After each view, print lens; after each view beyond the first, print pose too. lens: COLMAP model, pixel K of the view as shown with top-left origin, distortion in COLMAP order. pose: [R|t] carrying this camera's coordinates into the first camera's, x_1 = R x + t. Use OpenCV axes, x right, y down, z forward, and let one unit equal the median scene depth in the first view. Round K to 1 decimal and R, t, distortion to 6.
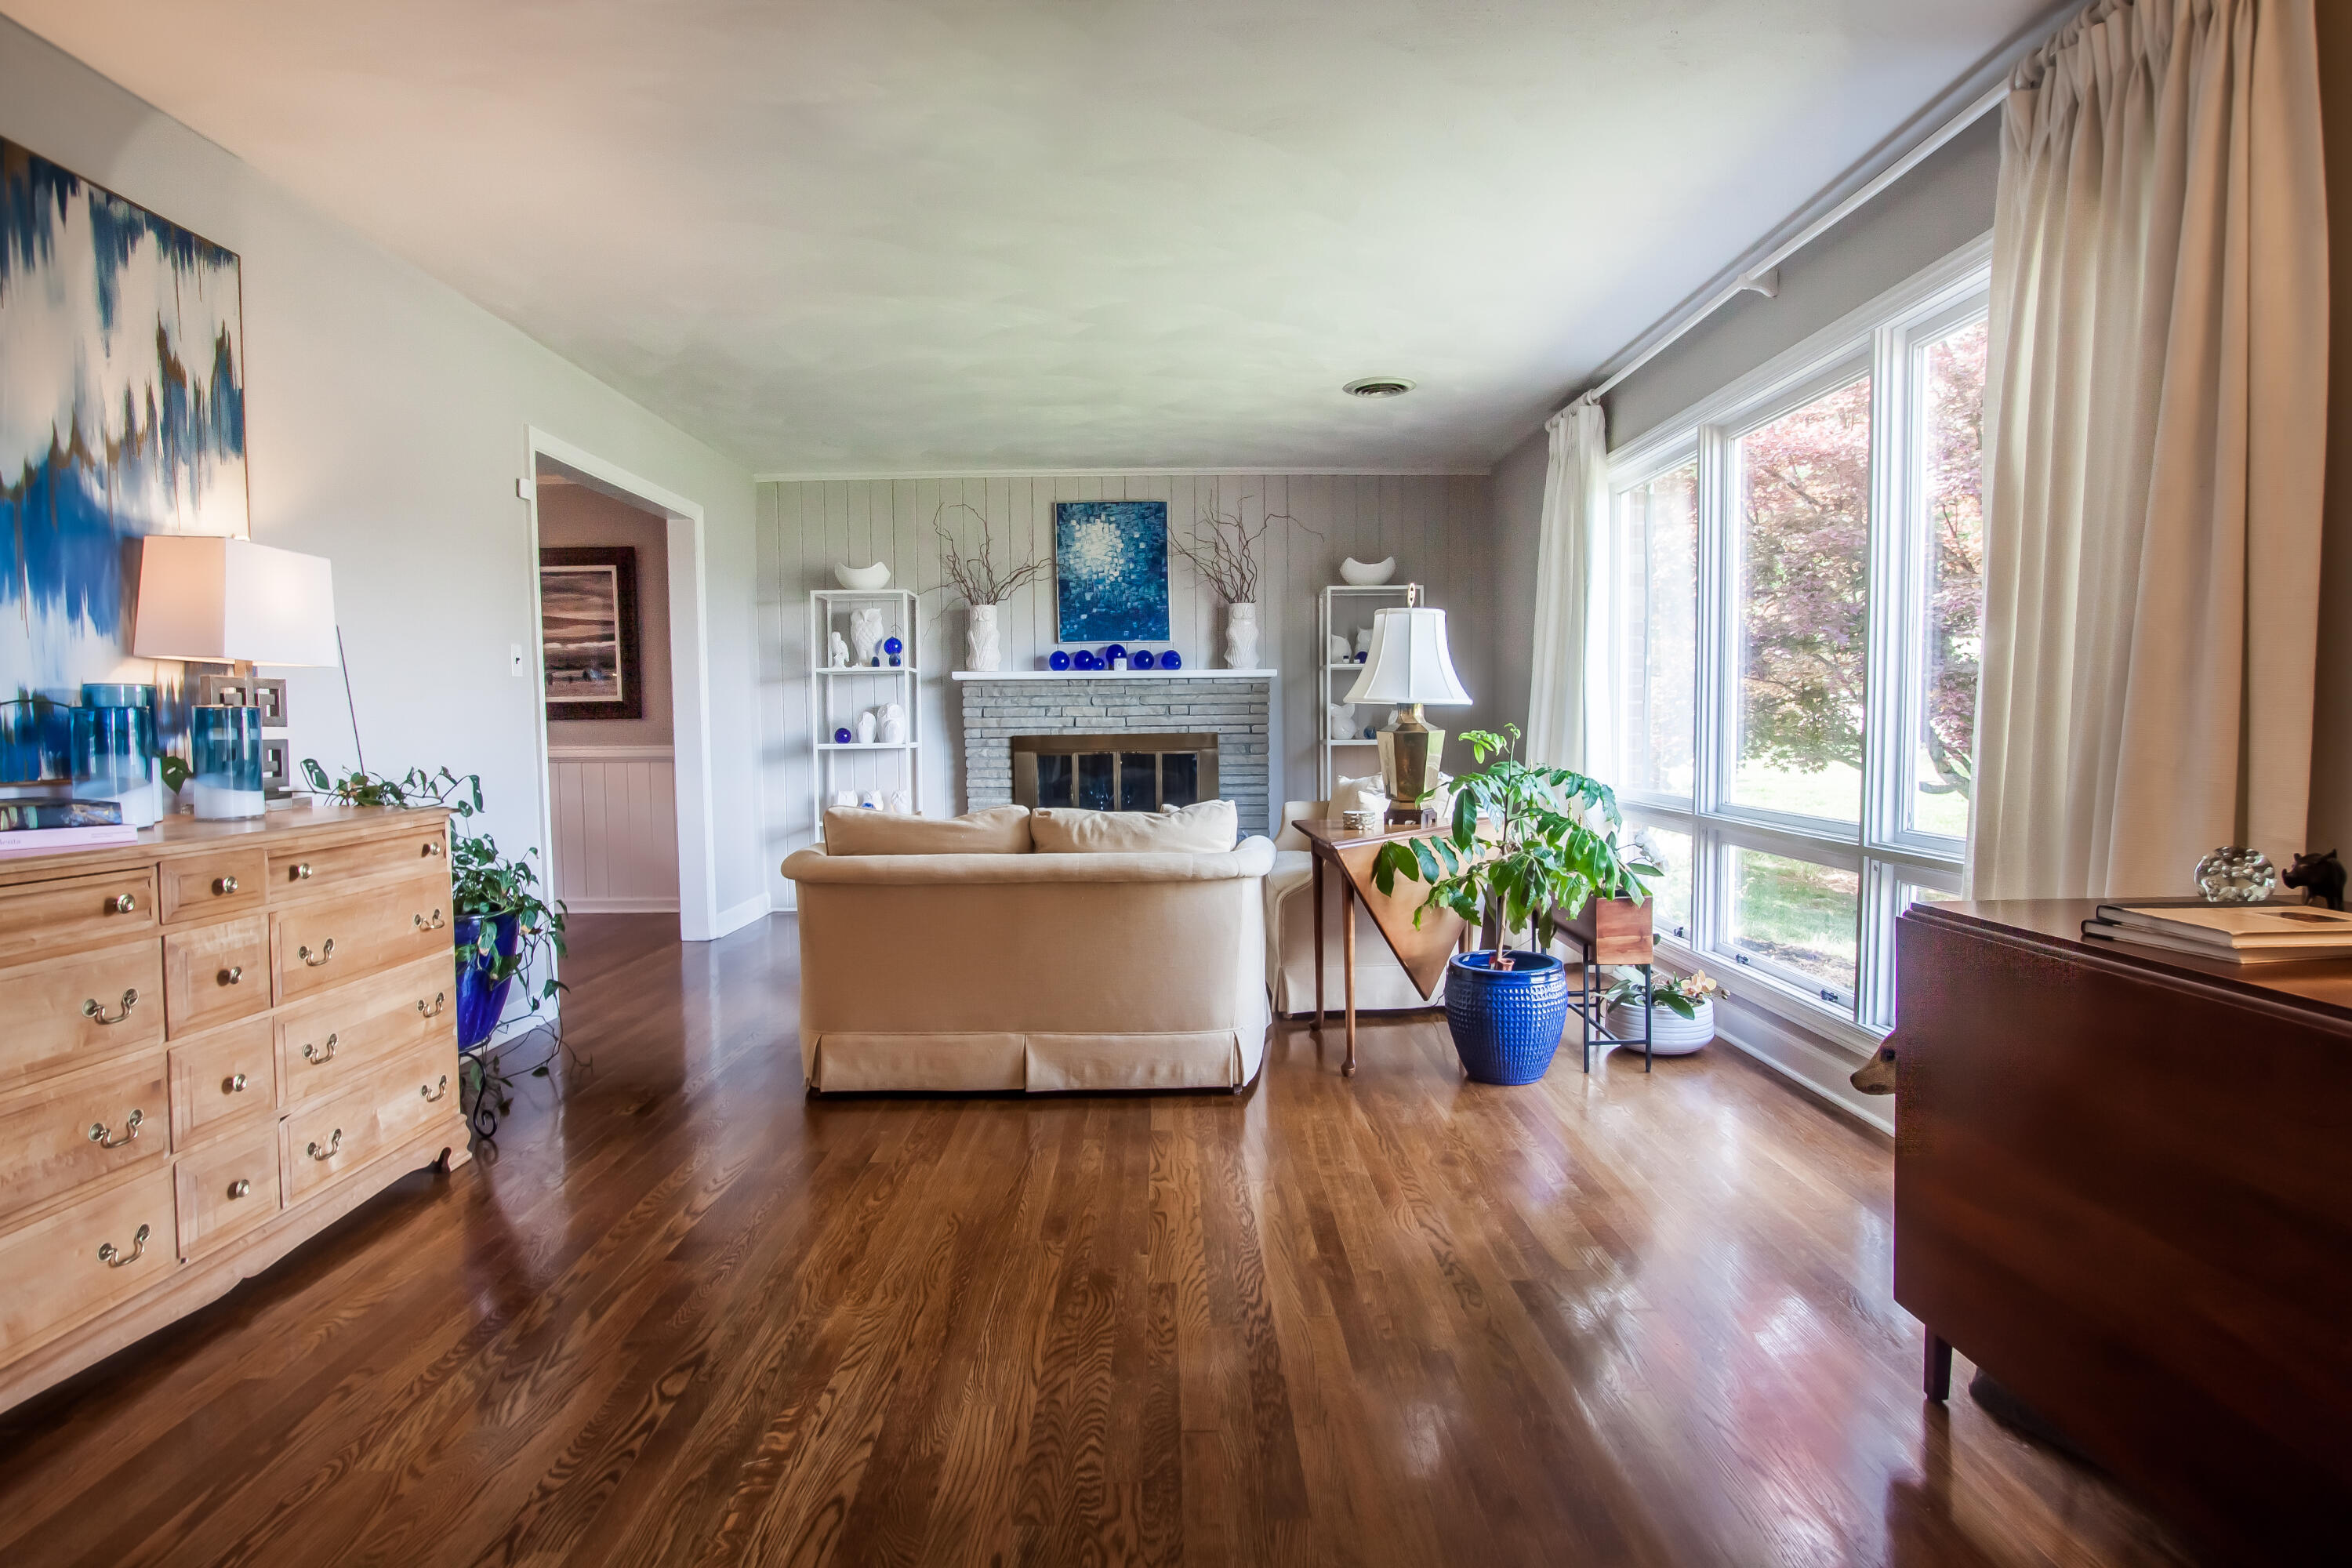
lens RADIAL K [[1261.4, 0, 1172.9], [0, 1261.4, 780.0], [0, 0, 1]] dist [-0.003850, -0.001282]
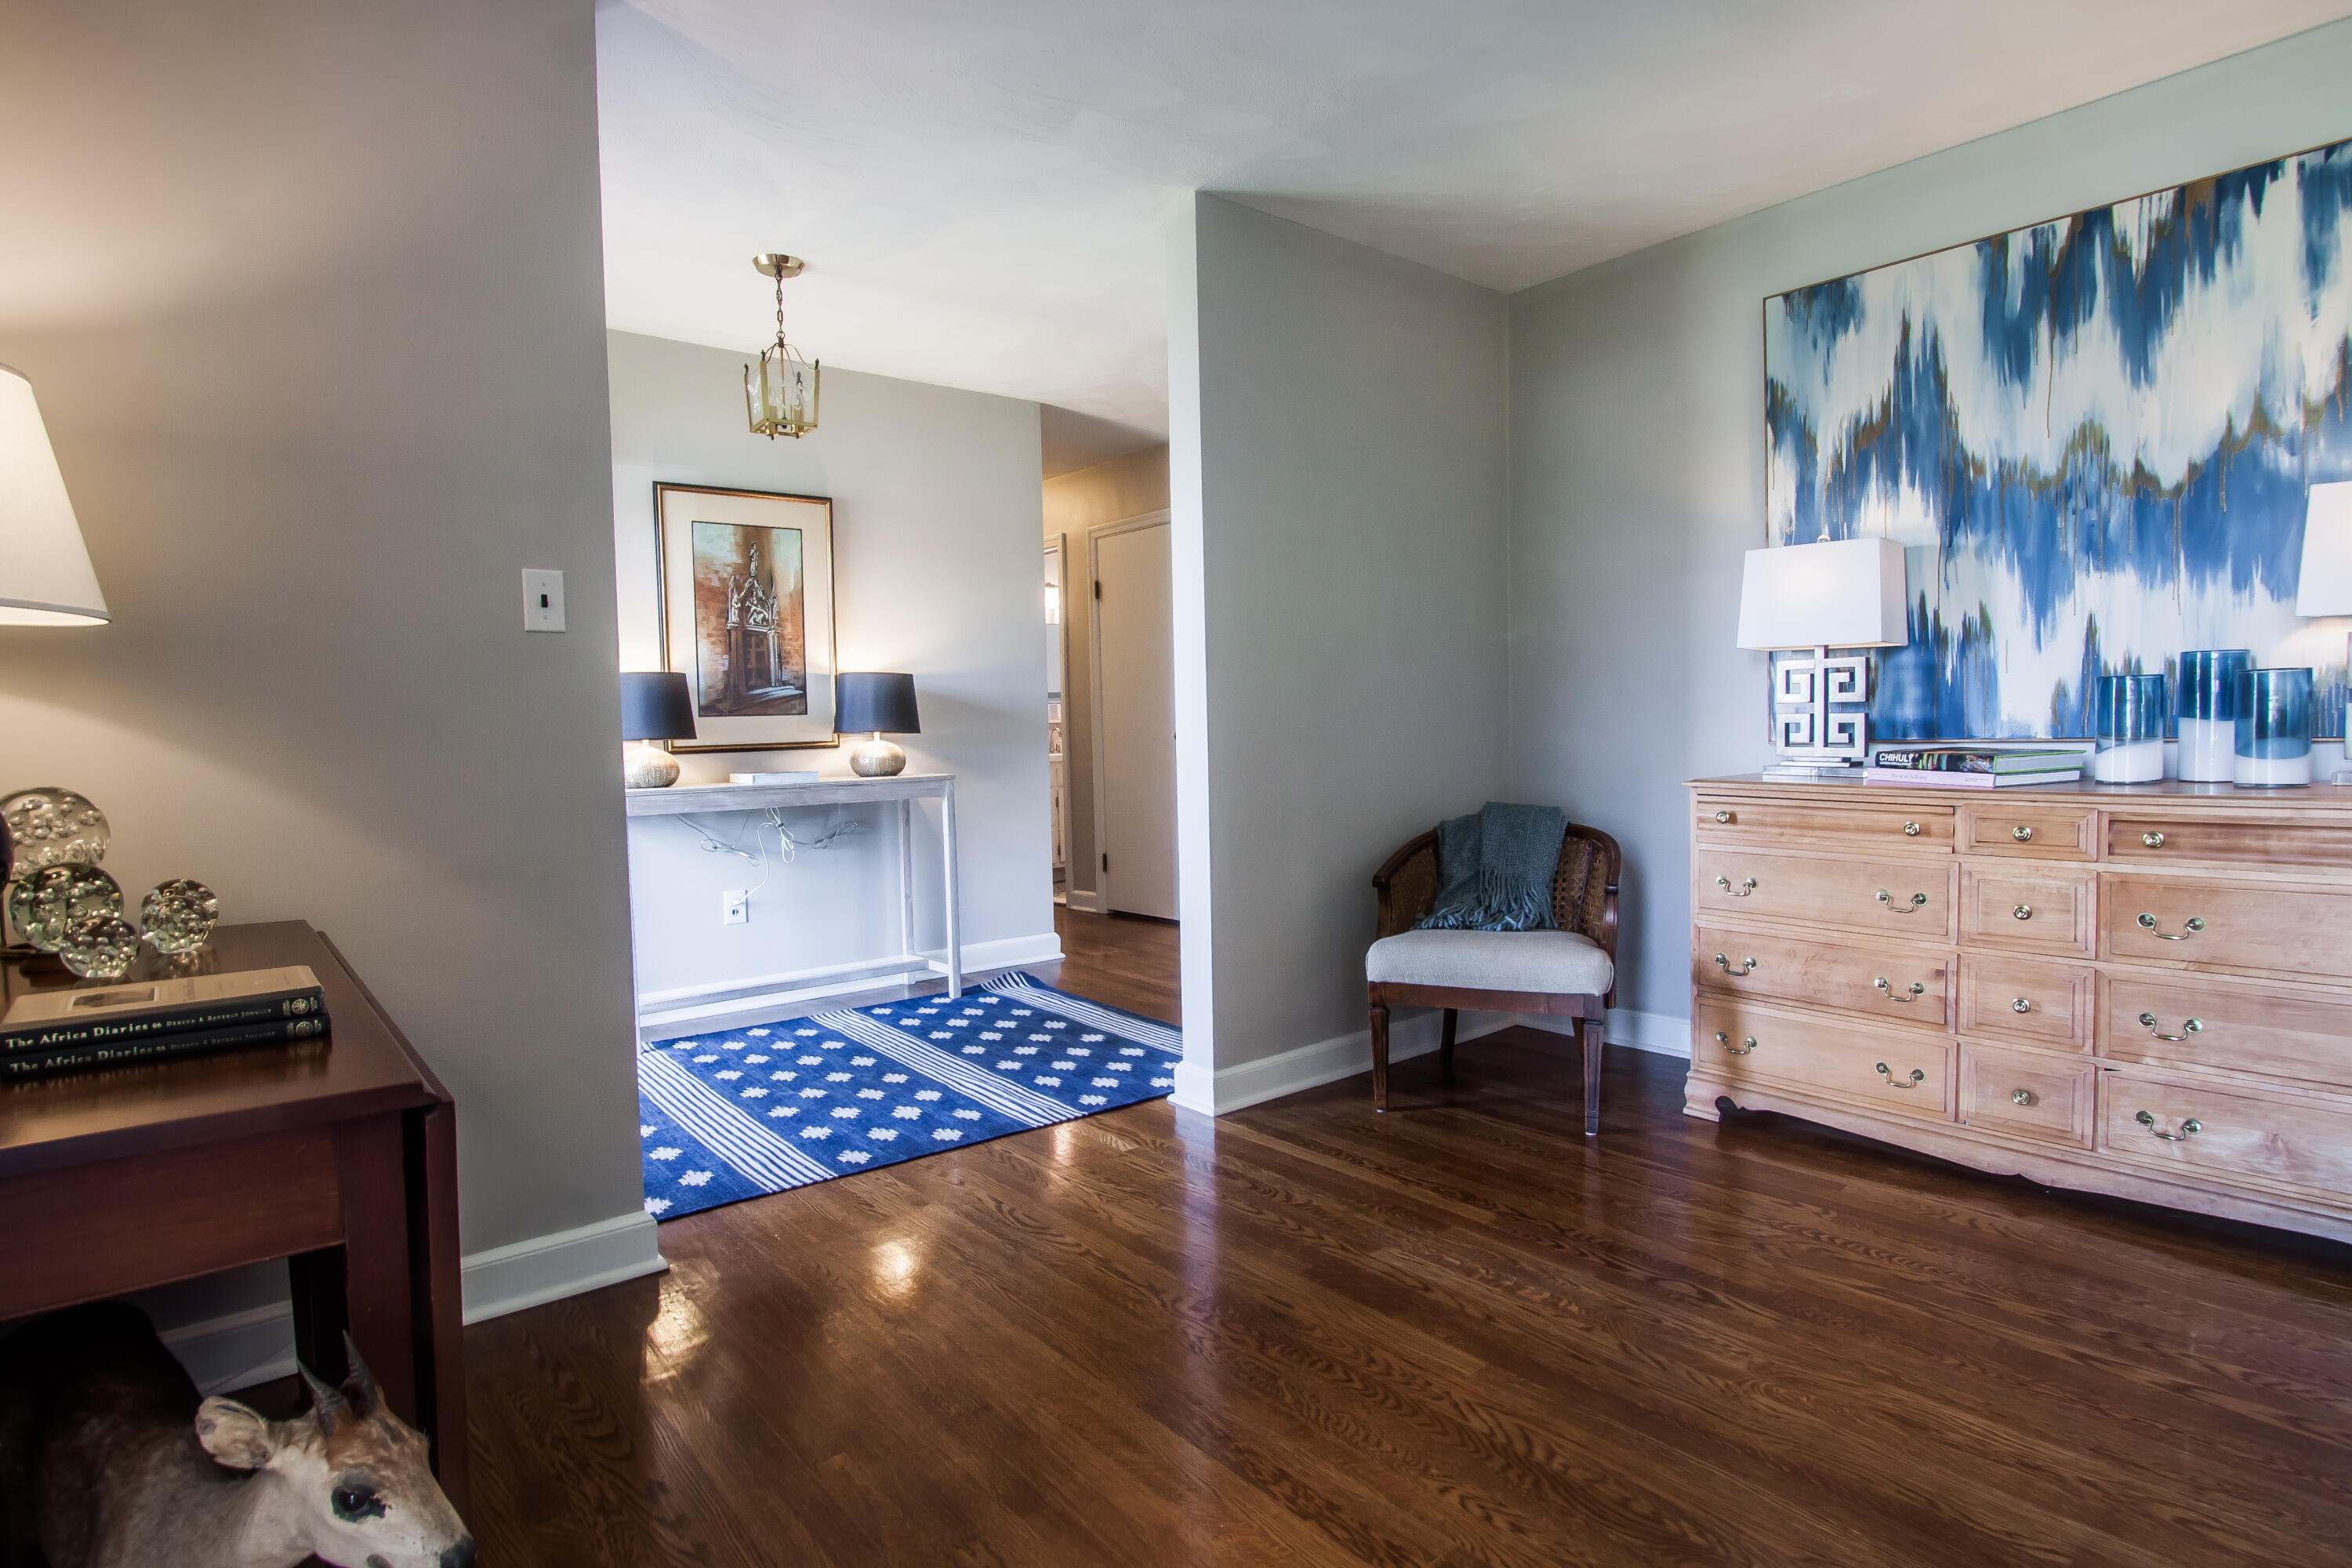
lens RADIAL K [[1261.4, 0, 1177.9], [0, 1261.4, 788.2], [0, 0, 1]] dist [-0.003850, -0.001282]
pose [[-0.775313, 0.059904, -0.628730, 0.547464], [0.001443, 0.995657, 0.093084, -0.063194], [0.631575, 0.071262, -0.772033, 1.329378]]
